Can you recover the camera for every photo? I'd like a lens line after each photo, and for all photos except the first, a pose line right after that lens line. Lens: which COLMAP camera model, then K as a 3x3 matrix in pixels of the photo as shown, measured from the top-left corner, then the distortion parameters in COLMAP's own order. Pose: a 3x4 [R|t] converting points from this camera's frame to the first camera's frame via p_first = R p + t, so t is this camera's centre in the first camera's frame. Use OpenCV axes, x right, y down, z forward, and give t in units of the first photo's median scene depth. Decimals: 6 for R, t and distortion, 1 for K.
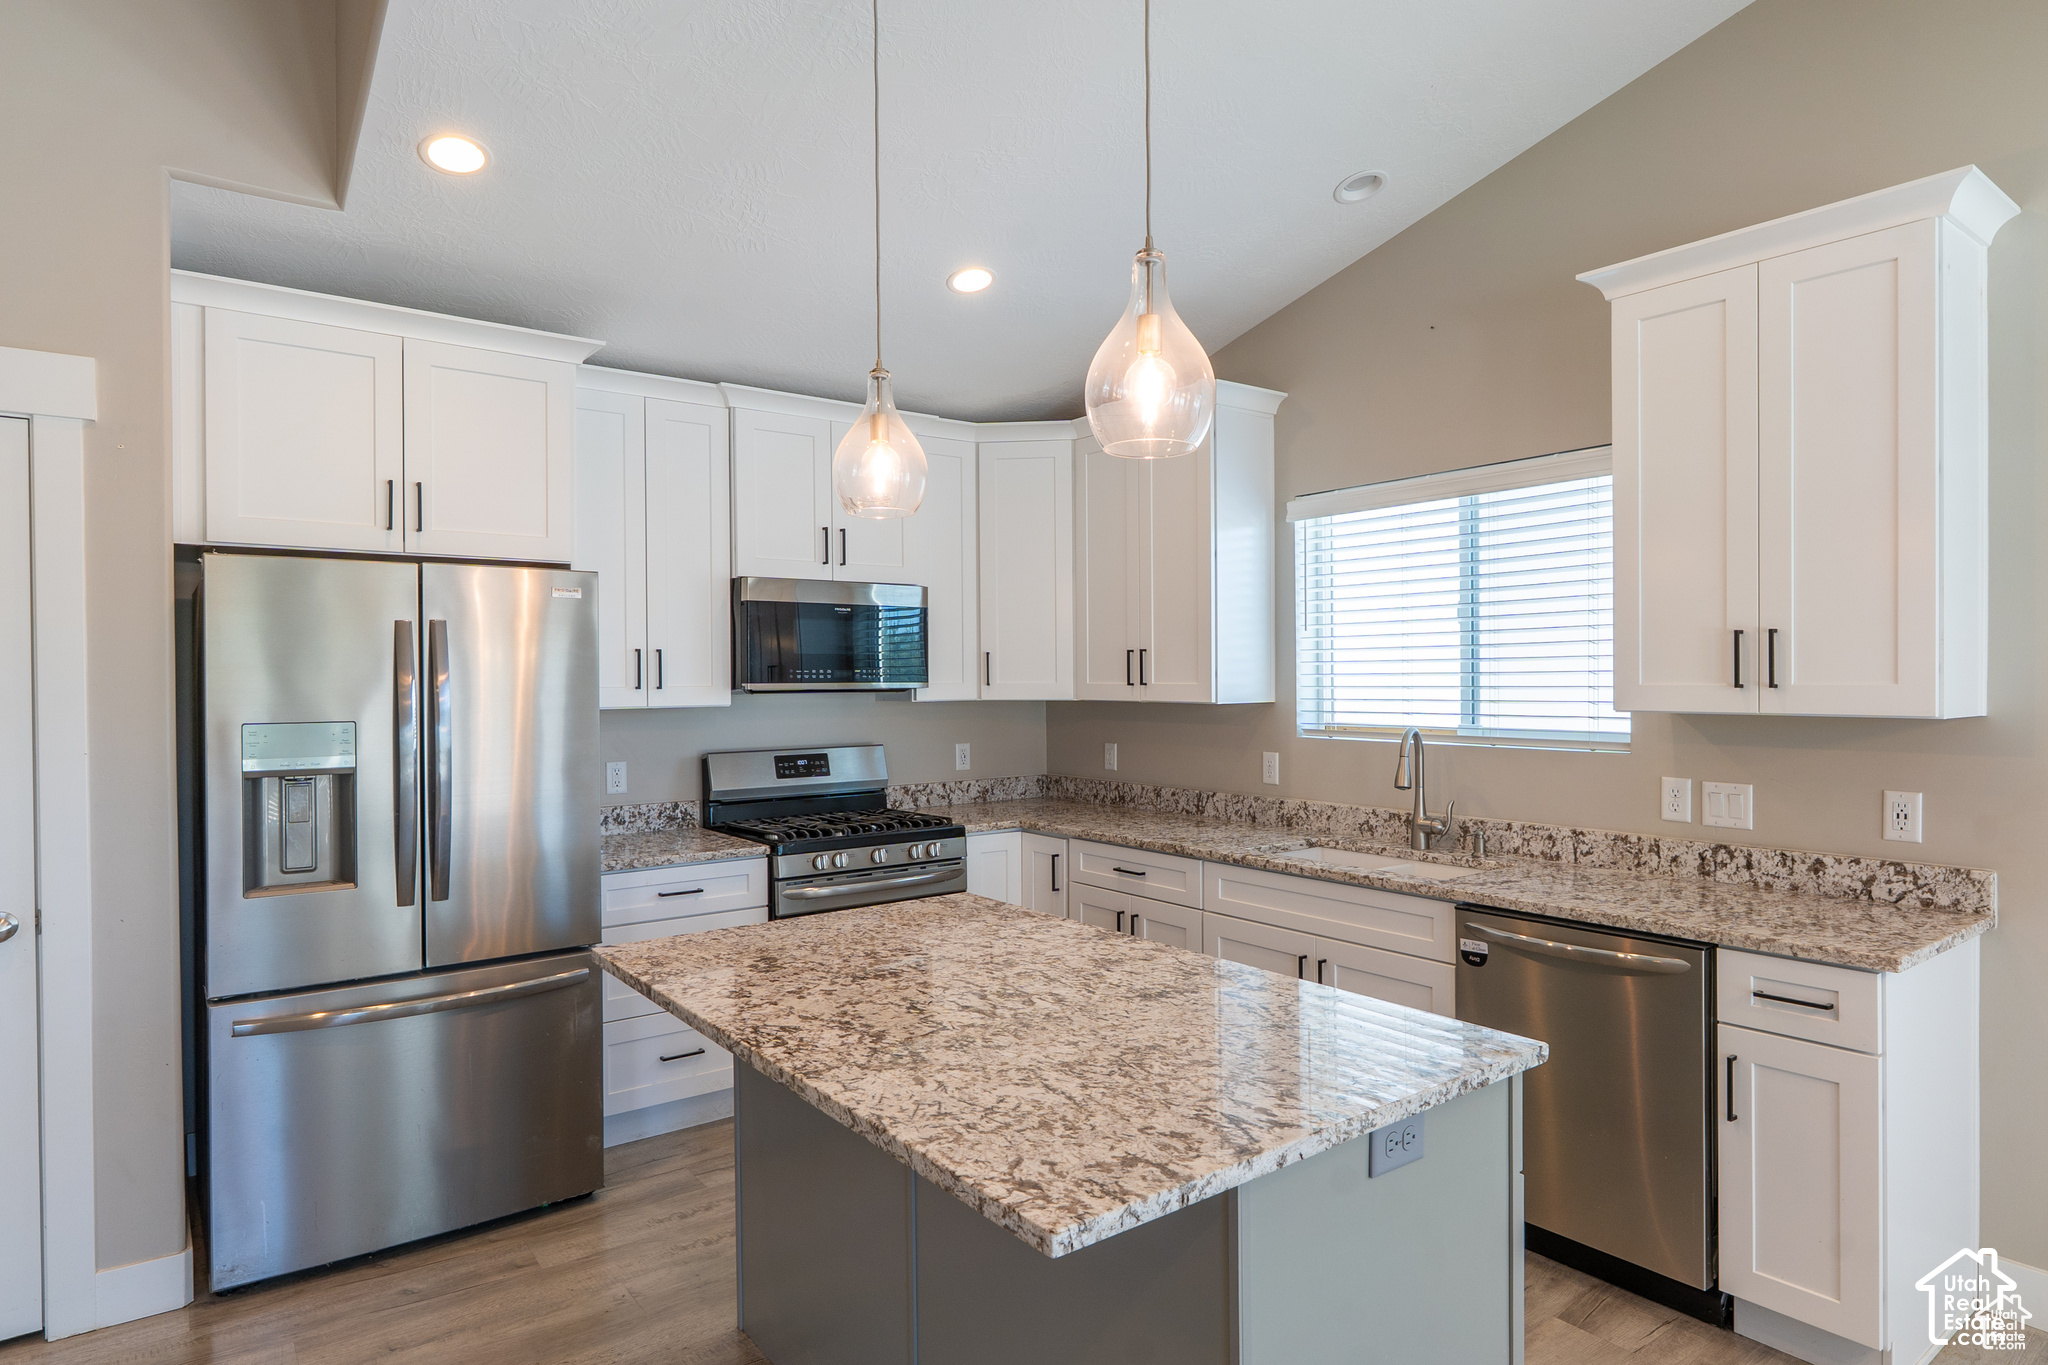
lens RADIAL K [[1157.5, 0, 1025.9], [0, 1157.5, 680.1], [0, 0, 1]] dist [0.001881, -0.004087]
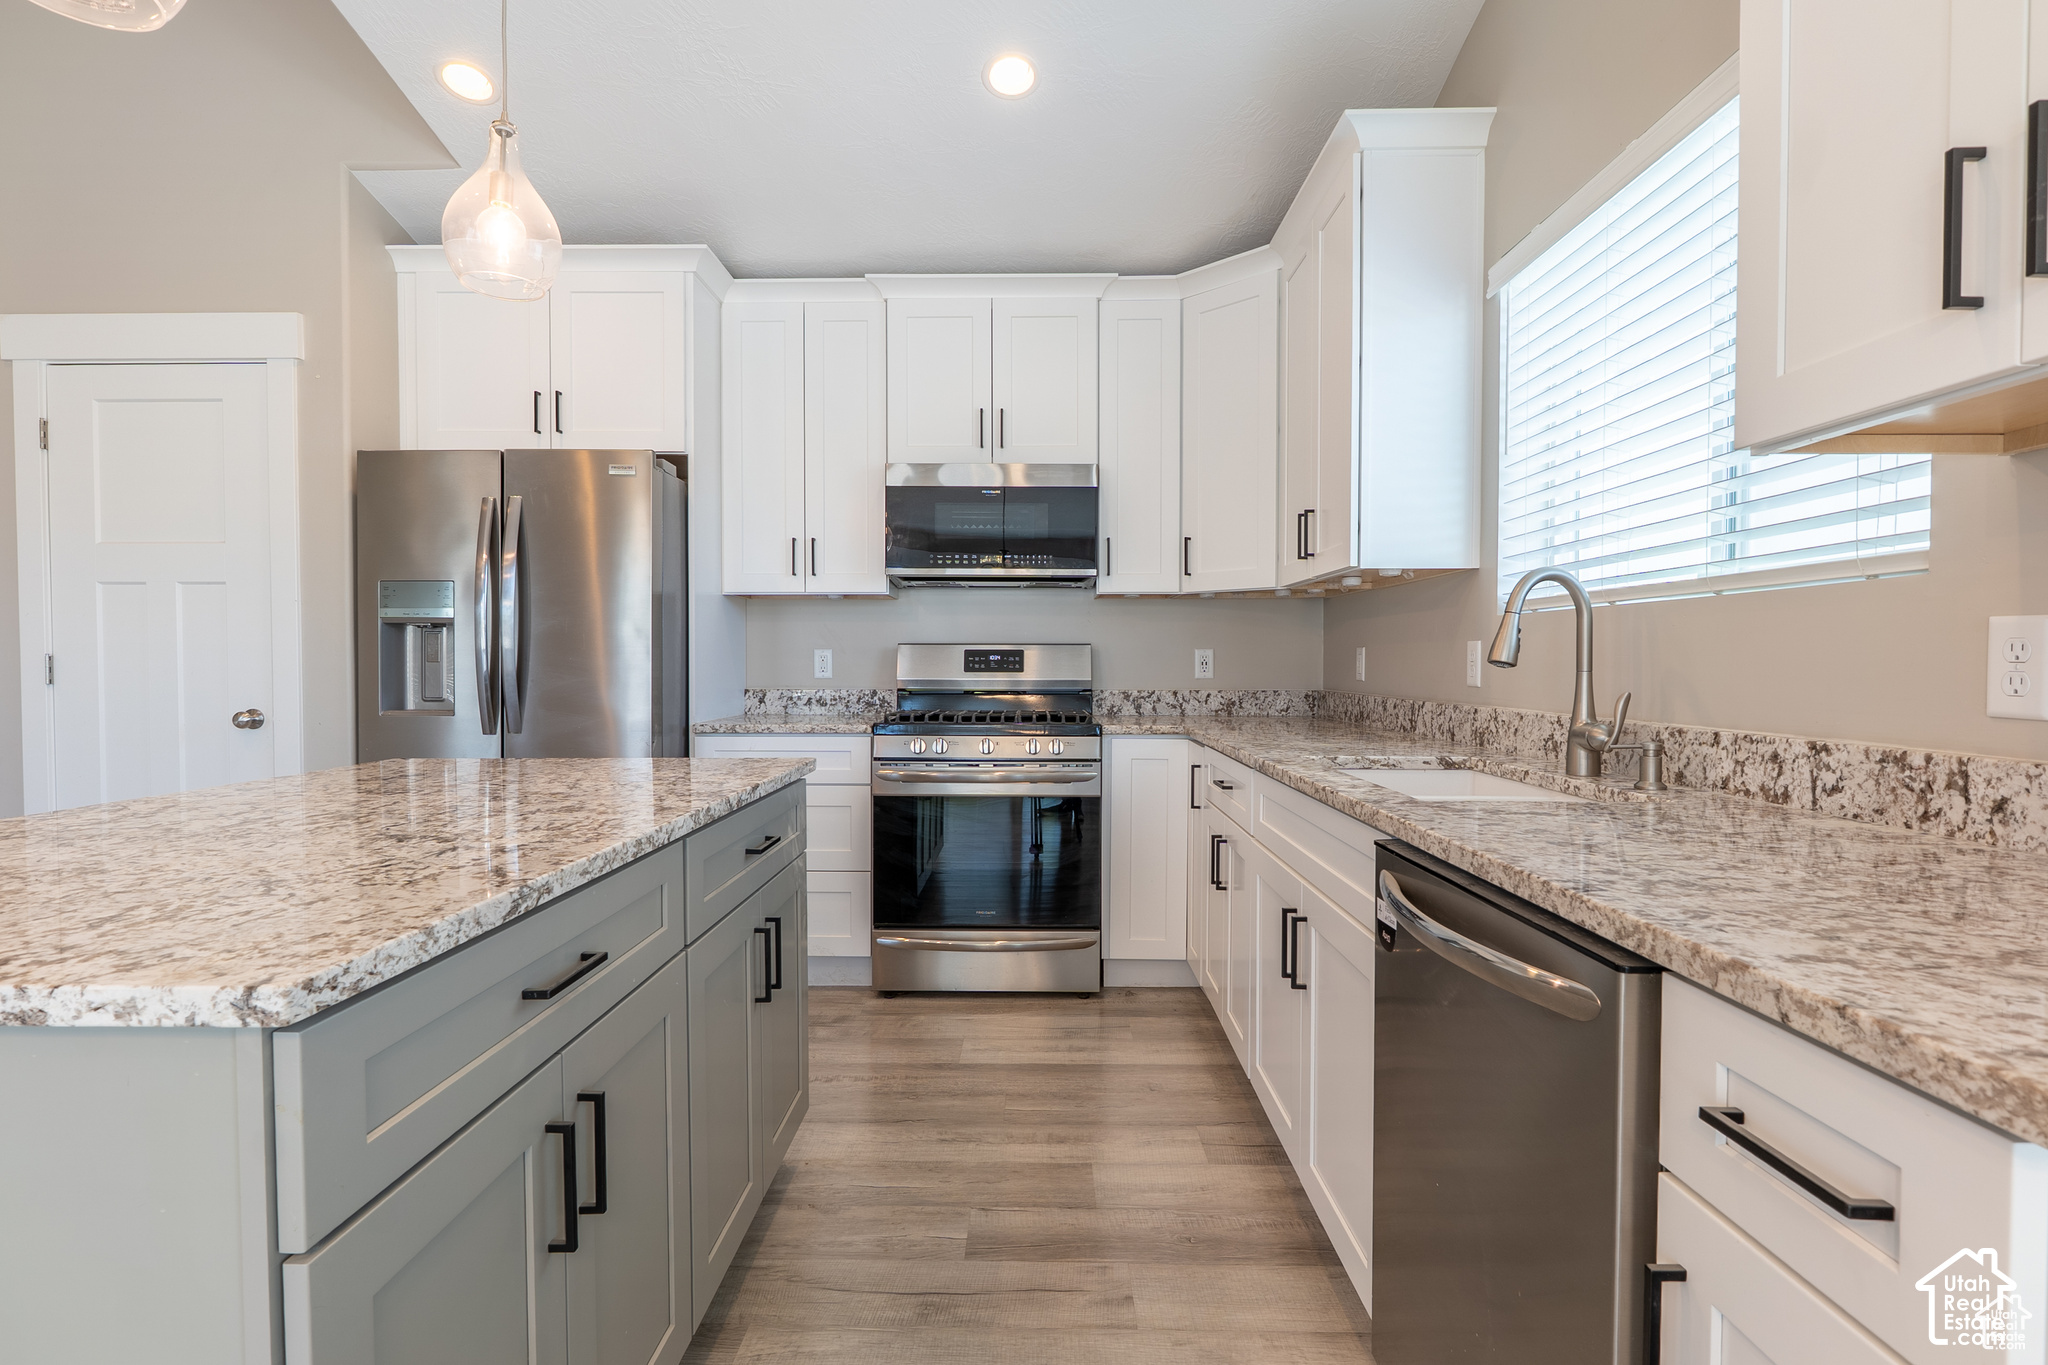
lens RADIAL K [[999.3, 0, 1018.5], [0, 999.3, 686.2], [0, 0, 1]] dist [-0.002854, -0.001049]
pose [[0.783490, 0.023488, -0.620961, 0.430236], [-0.009817, 0.999629, 0.025425, 0.089659], [0.621327, -0.013824, 0.783429, 0.418609]]
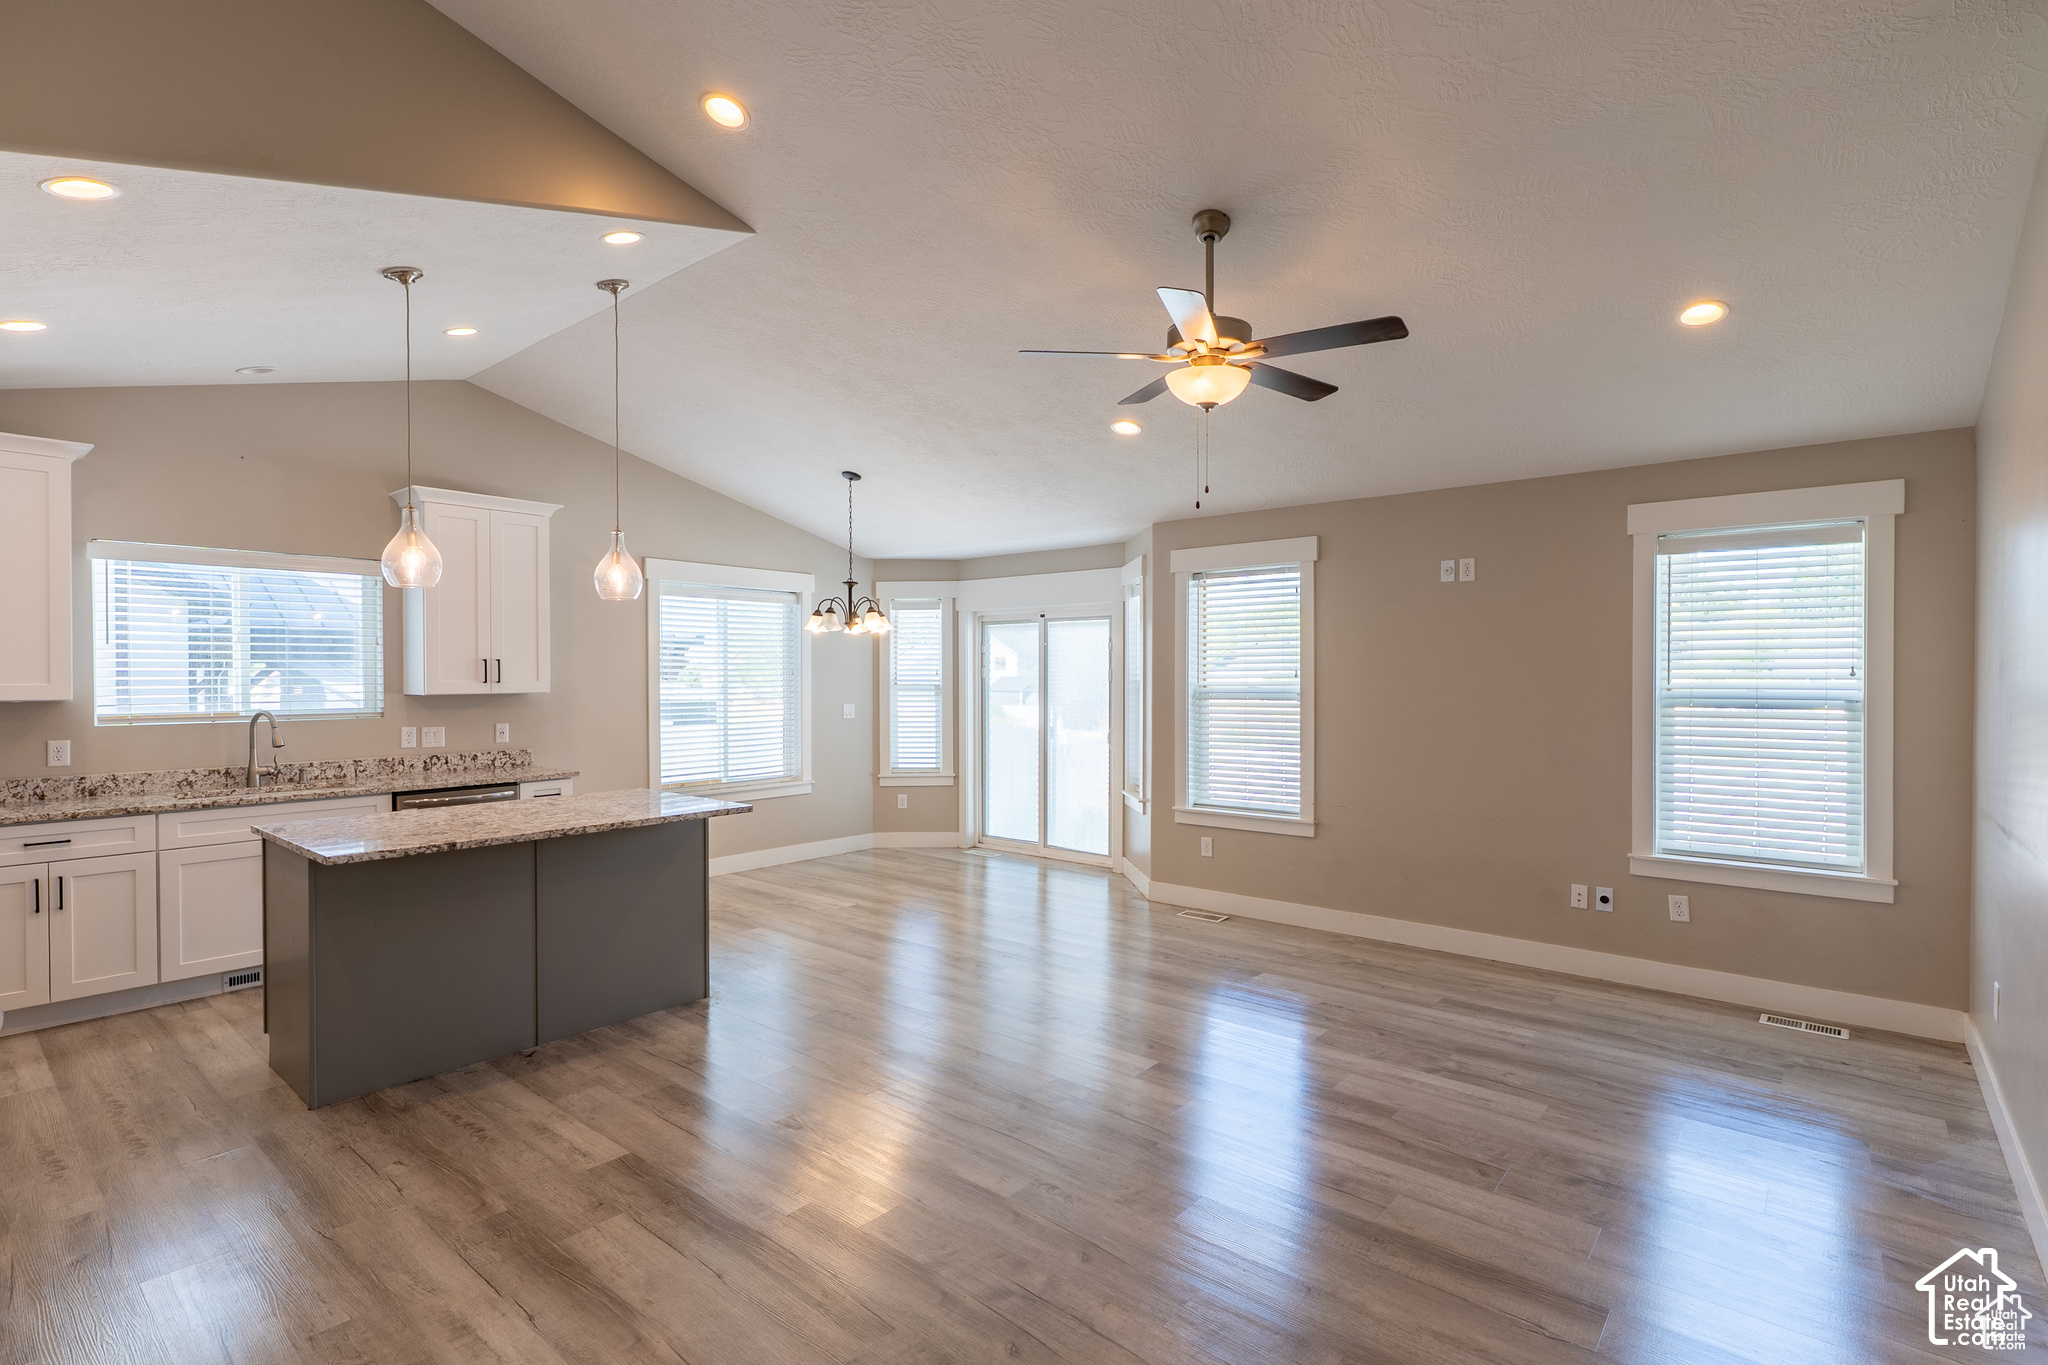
lens RADIAL K [[955.8, 0, 1021.4], [0, 955.8, 685.8], [0, 0, 1]] dist [-0.000984, -0.000987]
pose [[-0.230968, -0.004254, 0.972952, -1.181269], [0.007182, 0.999956, 0.006077, 0.006017], [-0.972935, 0.008391, -0.230927, 0.274029]]
